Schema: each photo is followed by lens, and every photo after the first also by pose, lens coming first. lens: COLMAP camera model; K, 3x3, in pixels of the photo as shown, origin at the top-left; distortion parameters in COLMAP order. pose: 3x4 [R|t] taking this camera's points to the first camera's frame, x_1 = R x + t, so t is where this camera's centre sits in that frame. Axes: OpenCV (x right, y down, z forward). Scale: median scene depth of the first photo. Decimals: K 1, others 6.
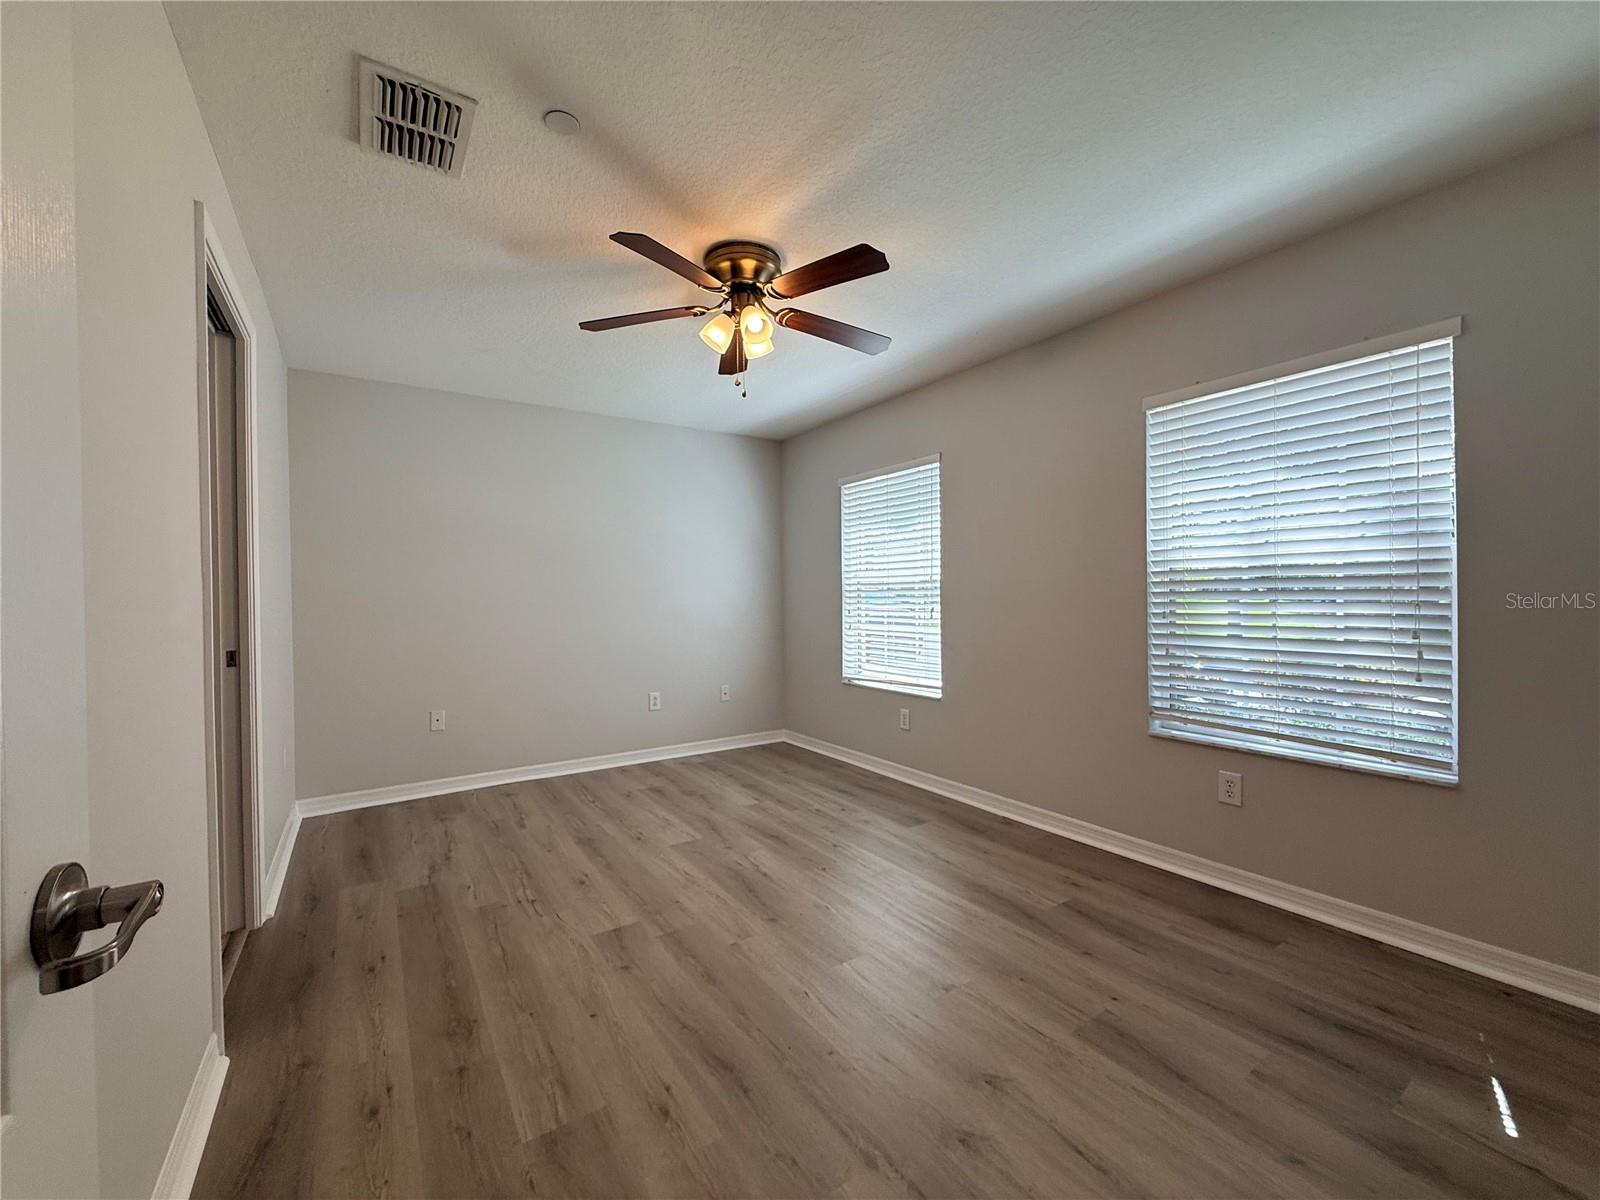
lens RADIAL K [[637.2, 0, 799.9], [0, 637.2, 600.2], [0, 0, 1]] dist [-0.003998, 0.000627]
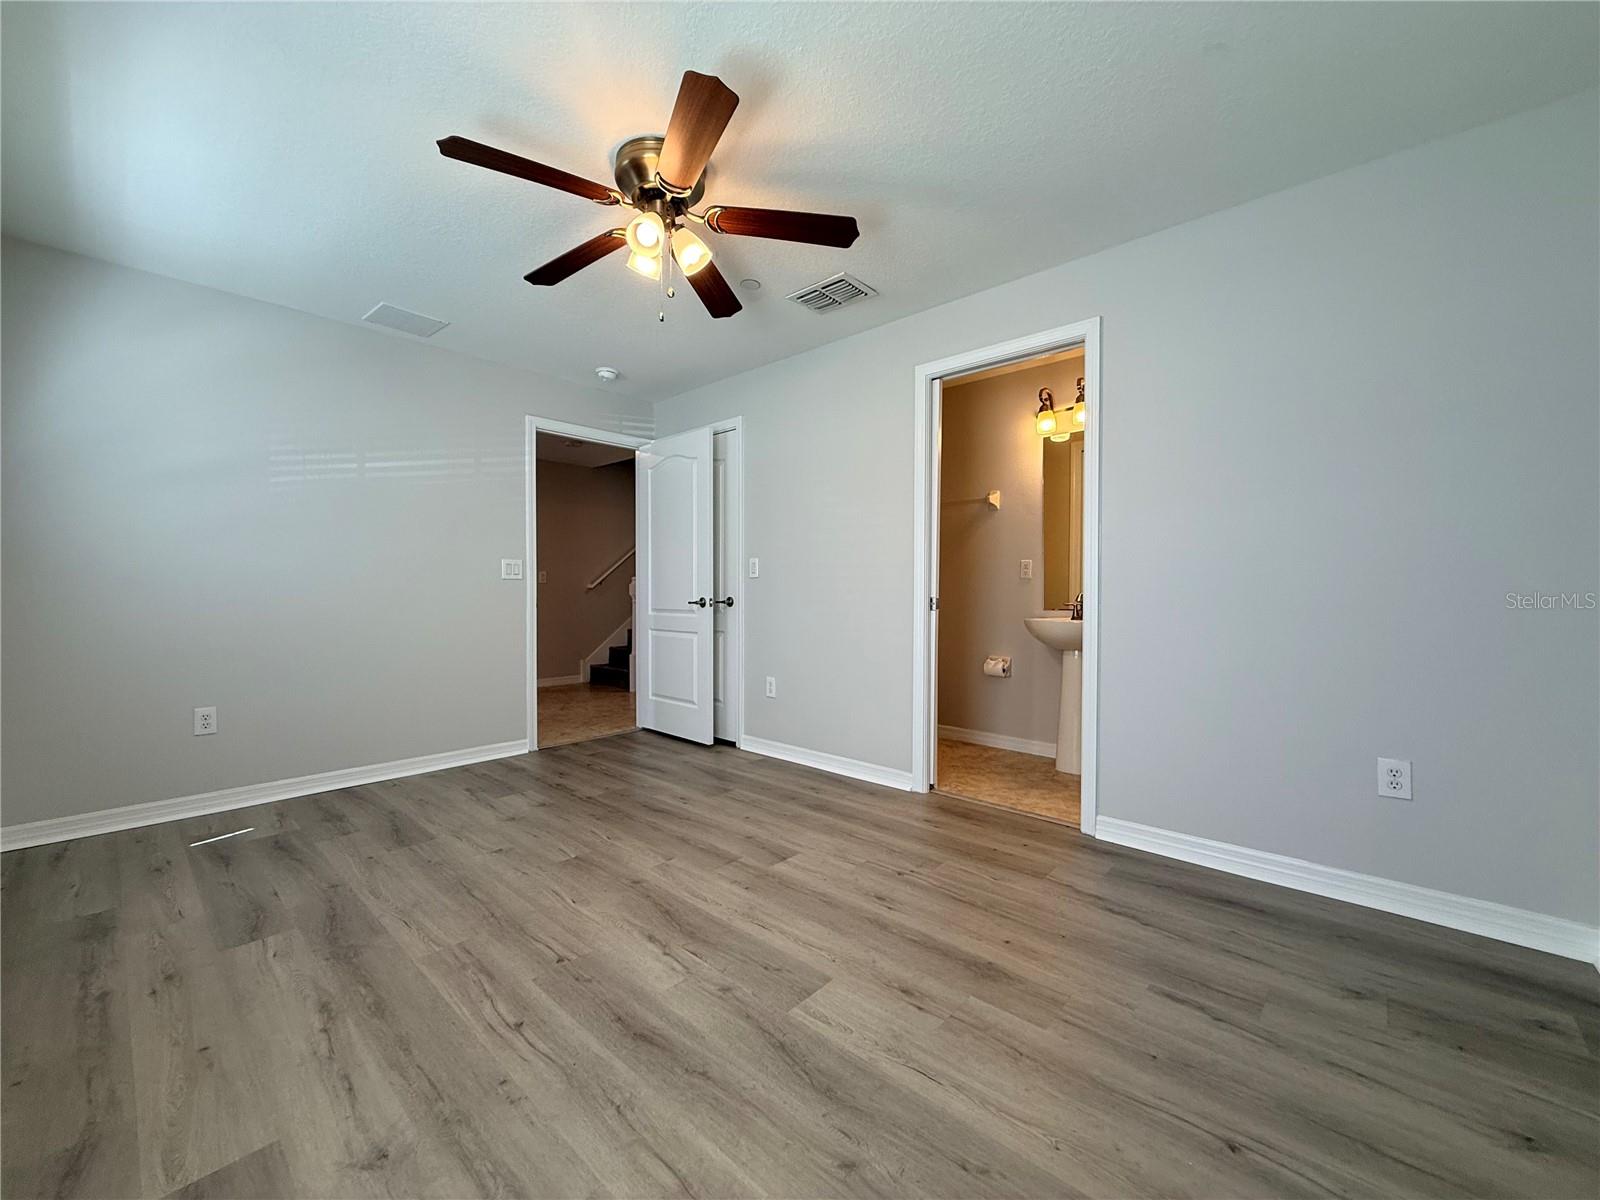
lens RADIAL K [[637.2, 0, 798.5], [0, 637.2, 598.4], [0, 0, 1]] dist [-0.003998, 0.000627]
pose [[-0.972250, 0.013578, -0.233551, -0.058001], [0.008496, 0.999705, 0.022752, 0.042535], [0.233791, 0.020136, -0.972078, 1.865300]]
